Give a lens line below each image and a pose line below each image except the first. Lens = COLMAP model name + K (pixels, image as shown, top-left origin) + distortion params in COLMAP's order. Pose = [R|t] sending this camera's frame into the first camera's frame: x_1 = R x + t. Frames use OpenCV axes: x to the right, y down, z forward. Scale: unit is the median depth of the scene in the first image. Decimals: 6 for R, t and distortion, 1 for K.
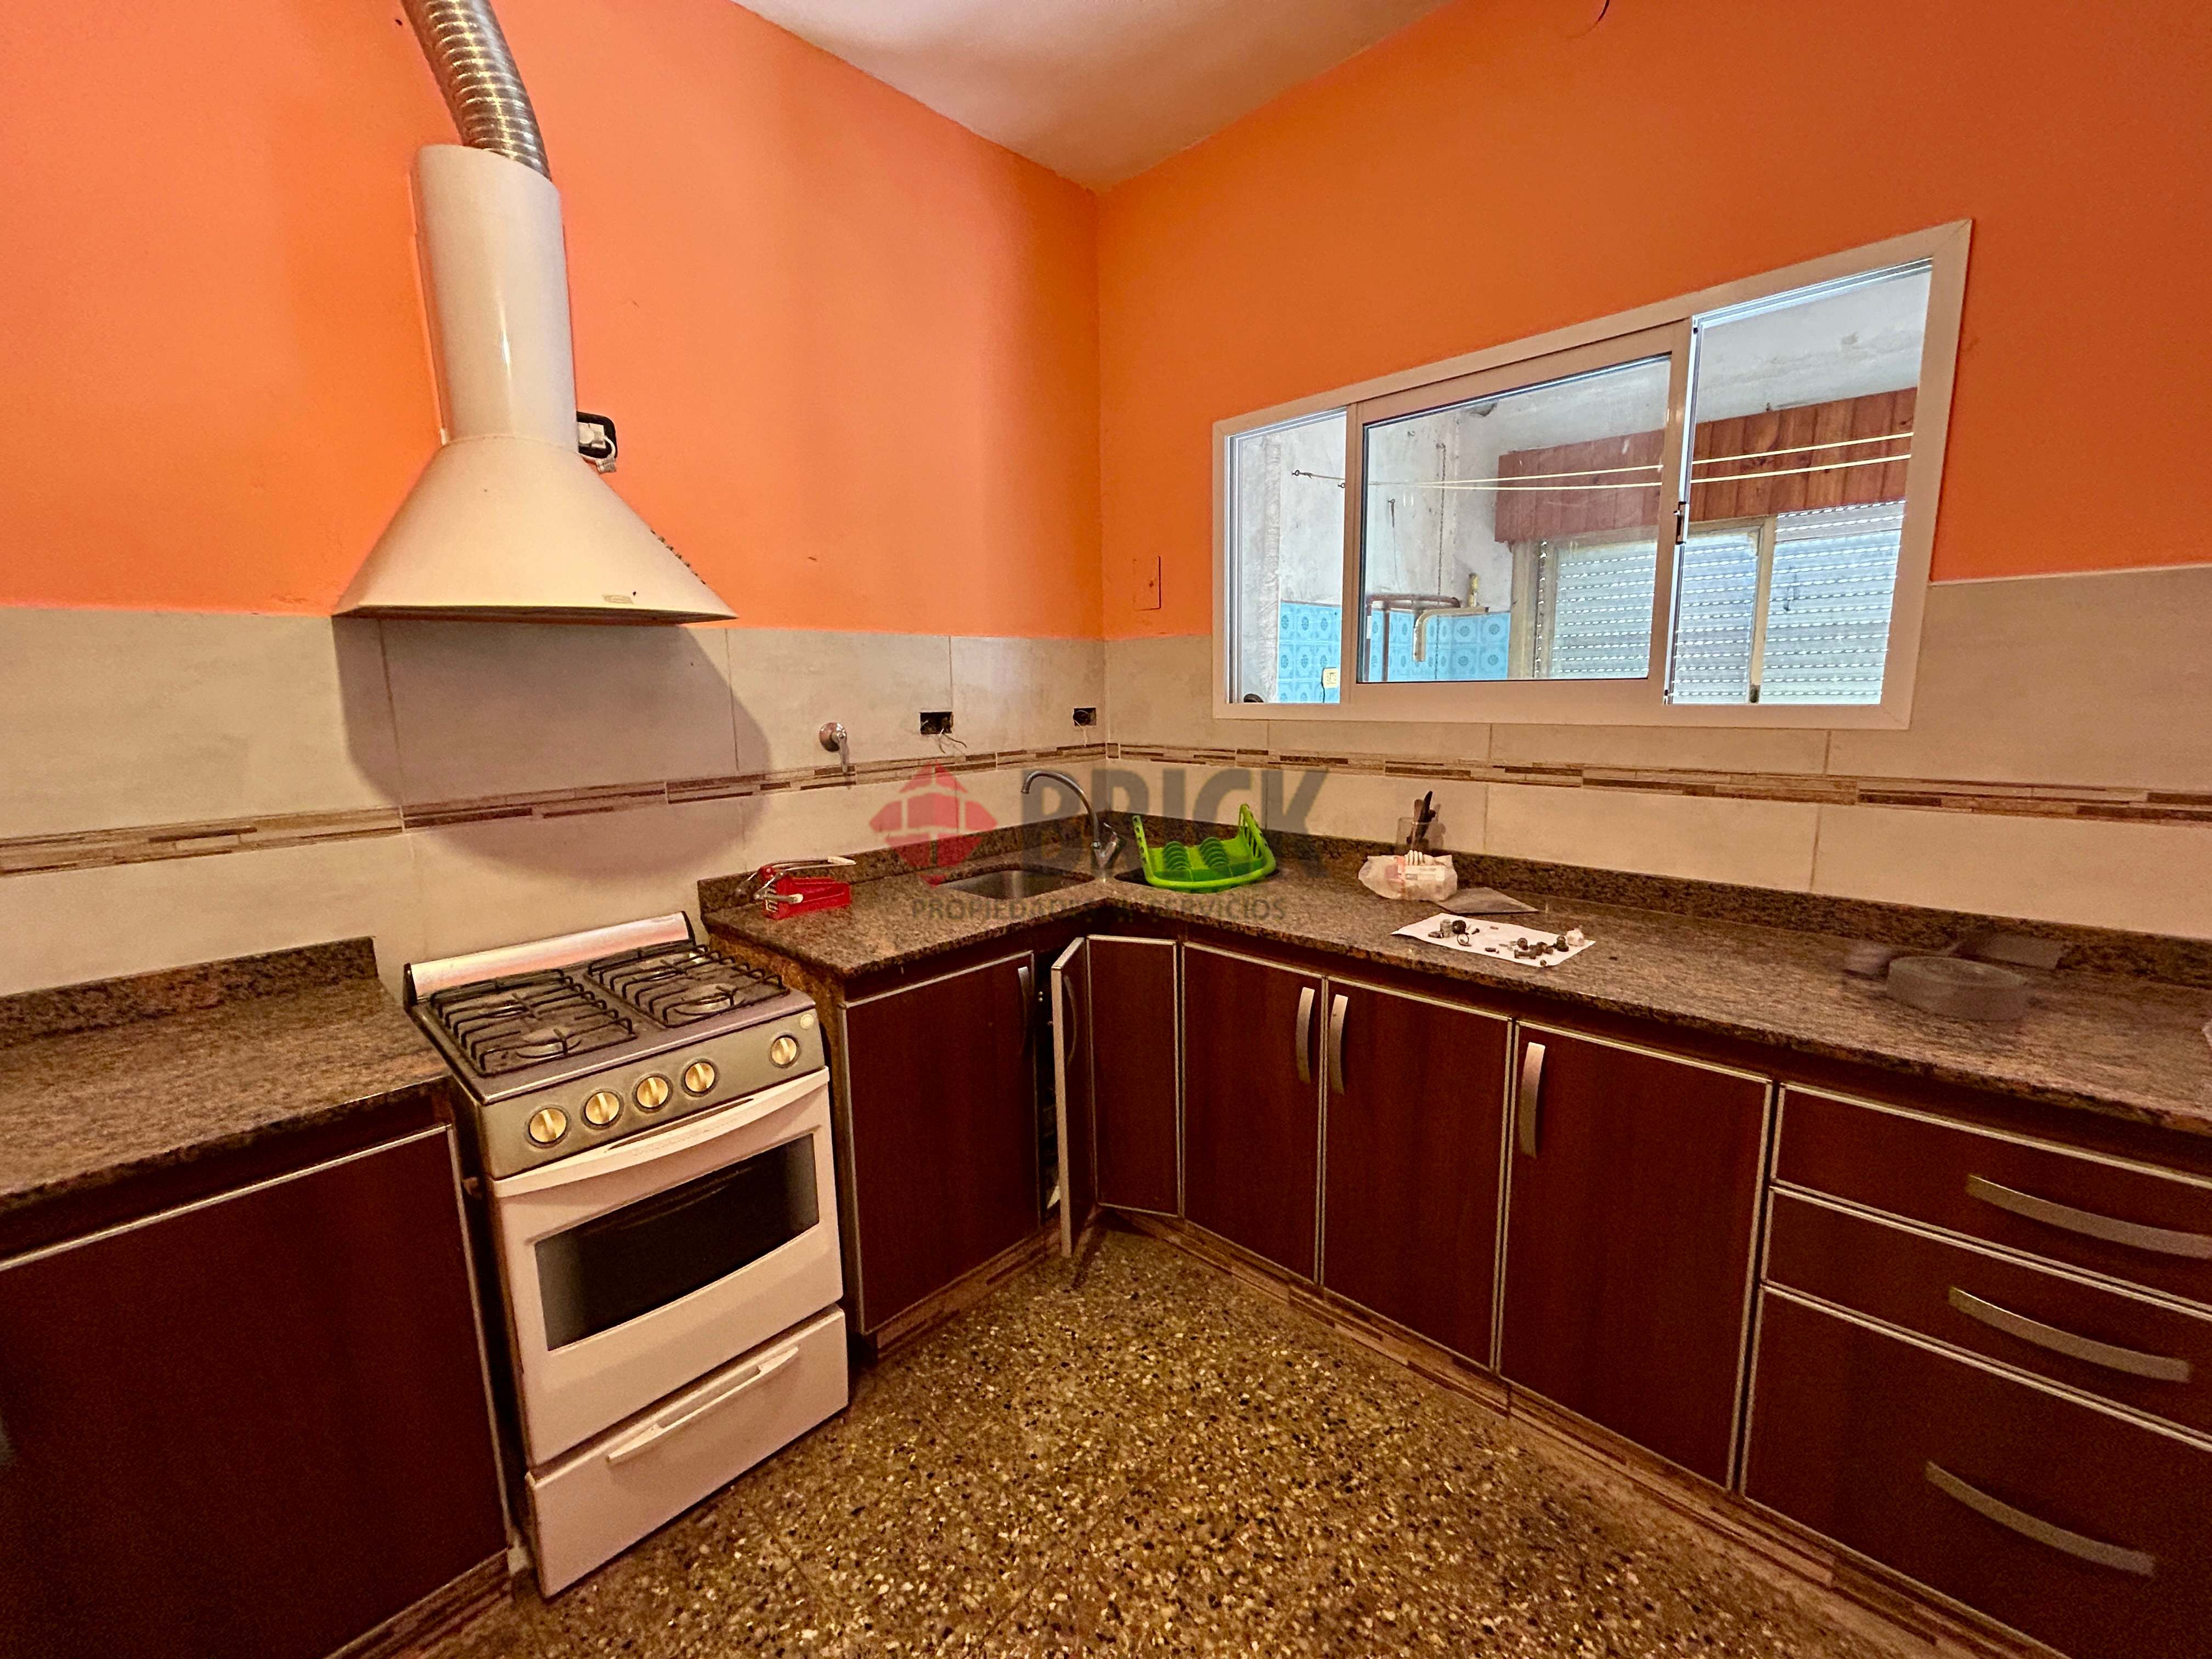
lens RADIAL K [[890.2, 0, 1108.3], [0, 890.2, 831.1], [0, 0, 1]] dist [-0.000049, 0.000054]
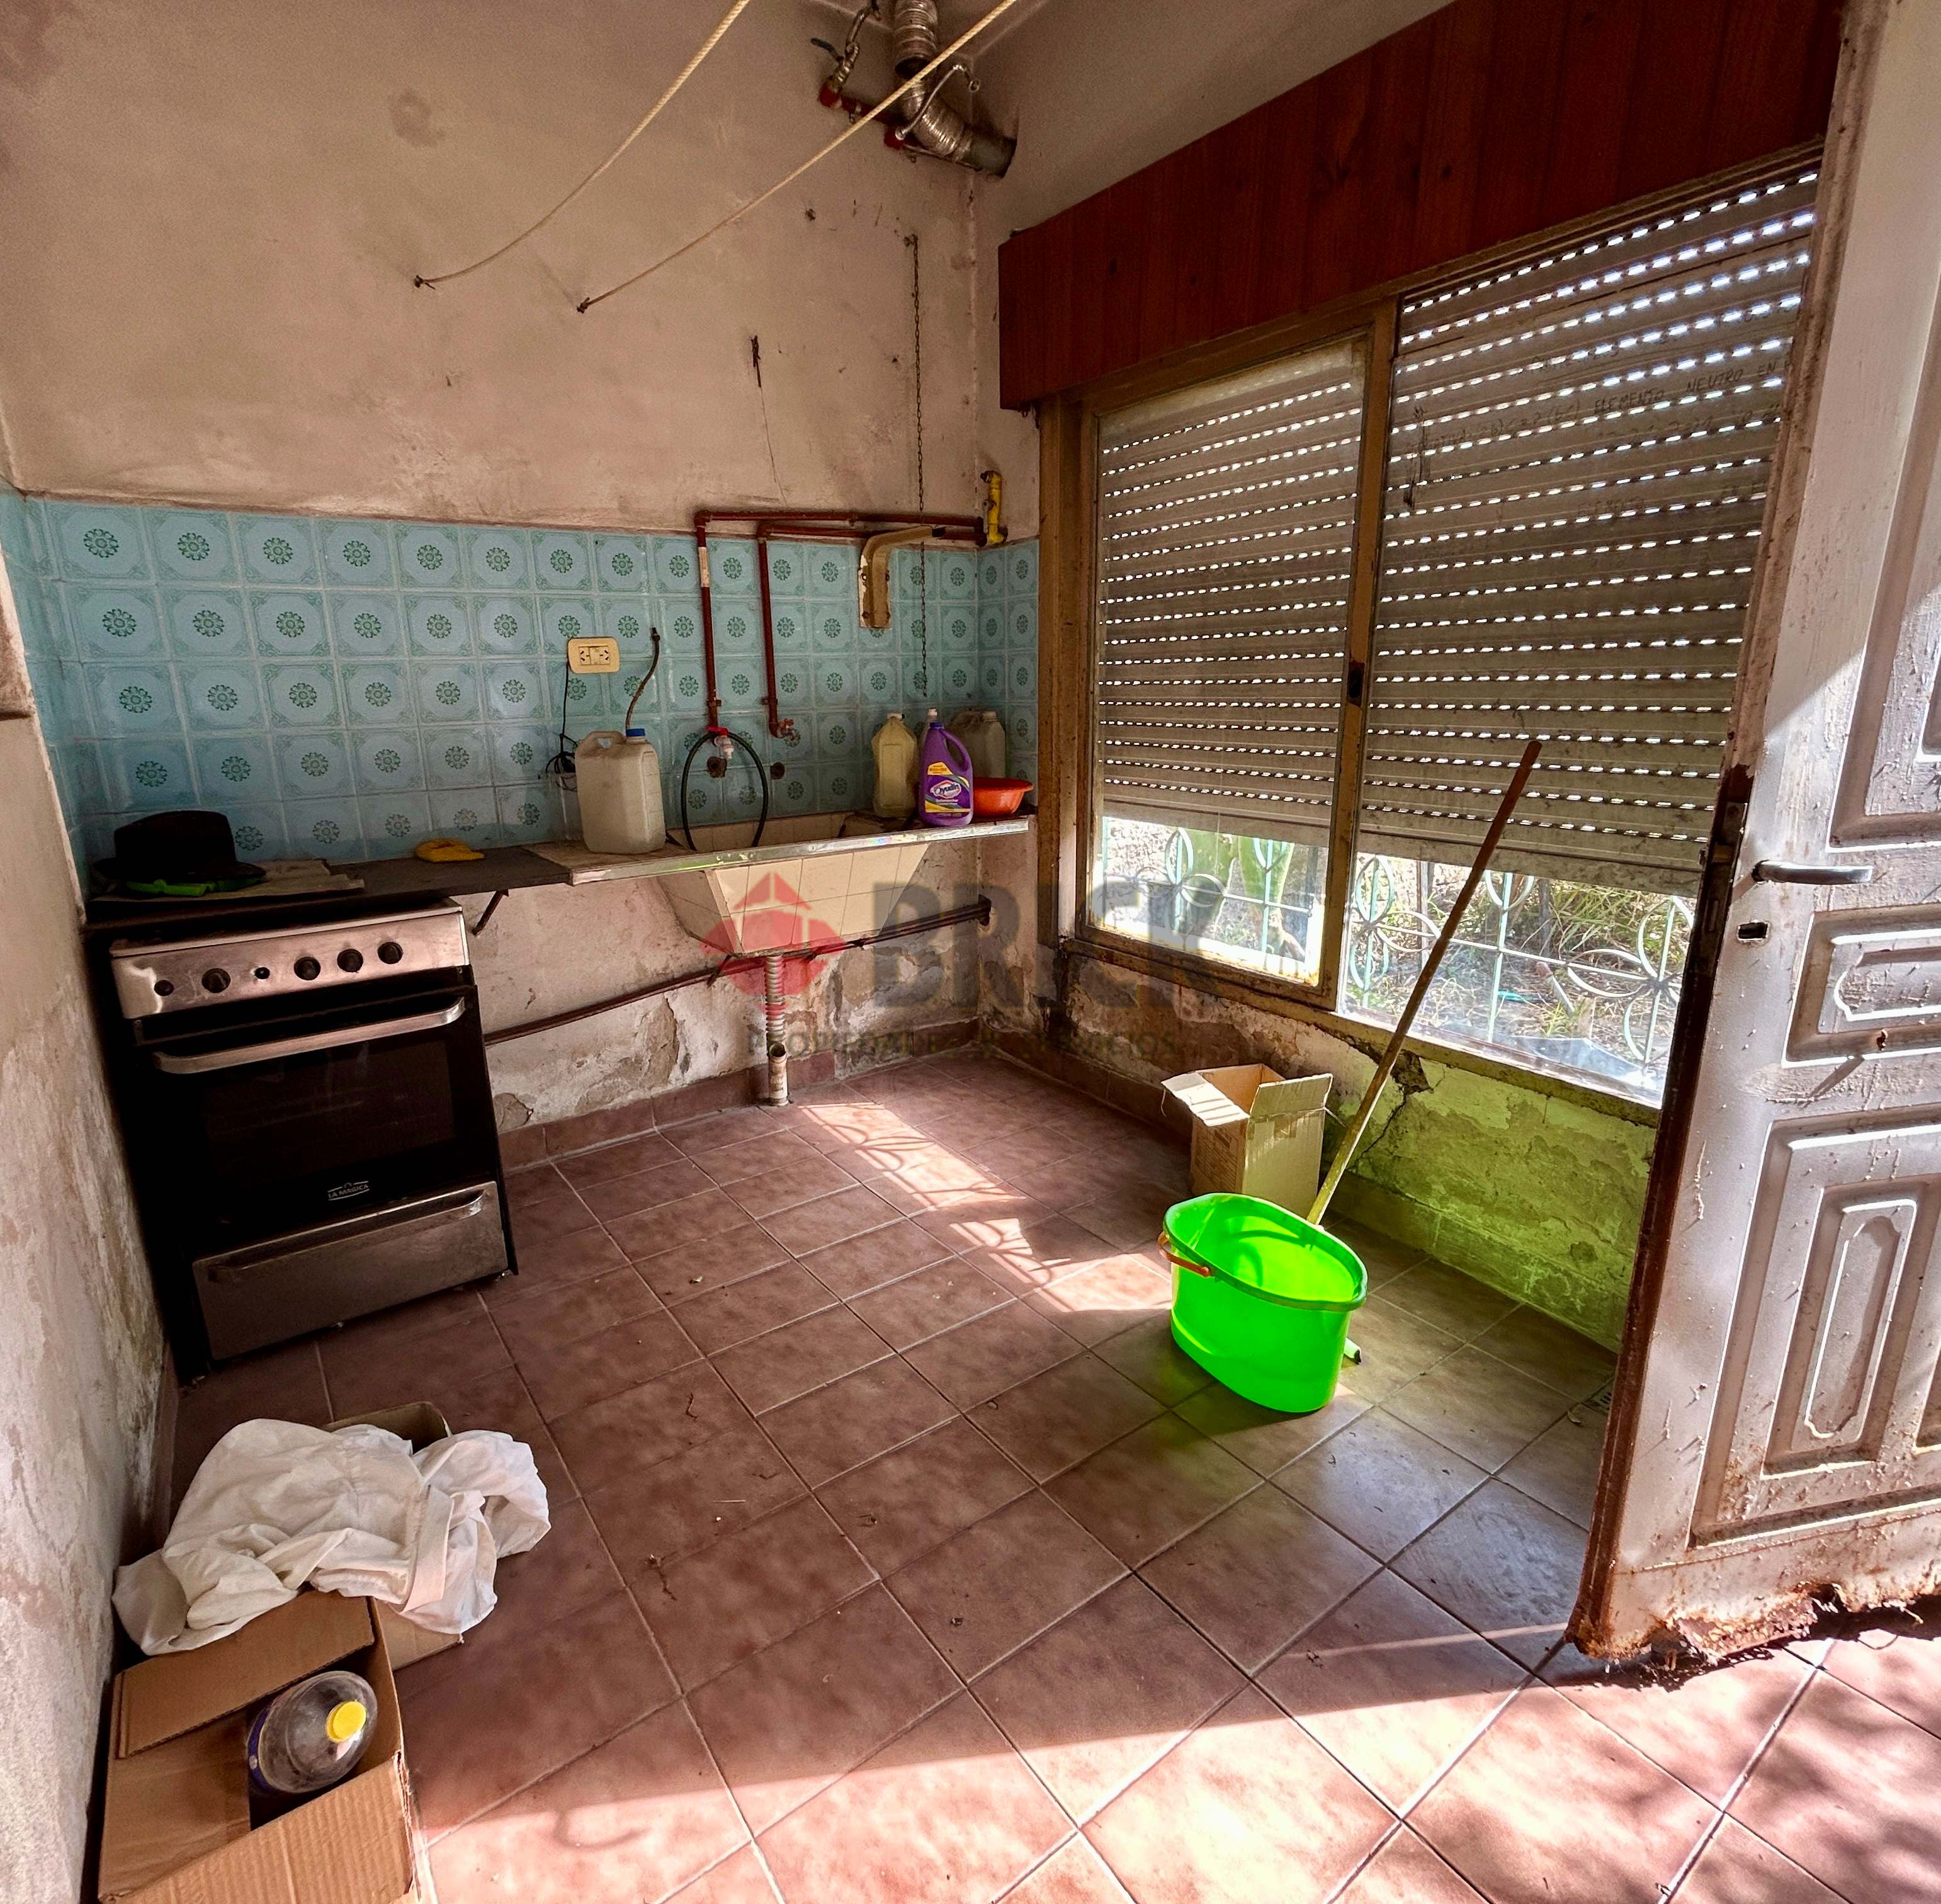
lens RADIAL K [[1050.0, 0, 969.2], [0, 1050.0, 948.9], [0, 0, 1]] dist [-0.002462, -0.000529]
pose [[0.982694, 0.049608, -0.178468, 0.551049], [-0.030906, 0.993876, 0.106088, -0.052994], [0.182638, -0.098736, 0.978210, 0.302629]]
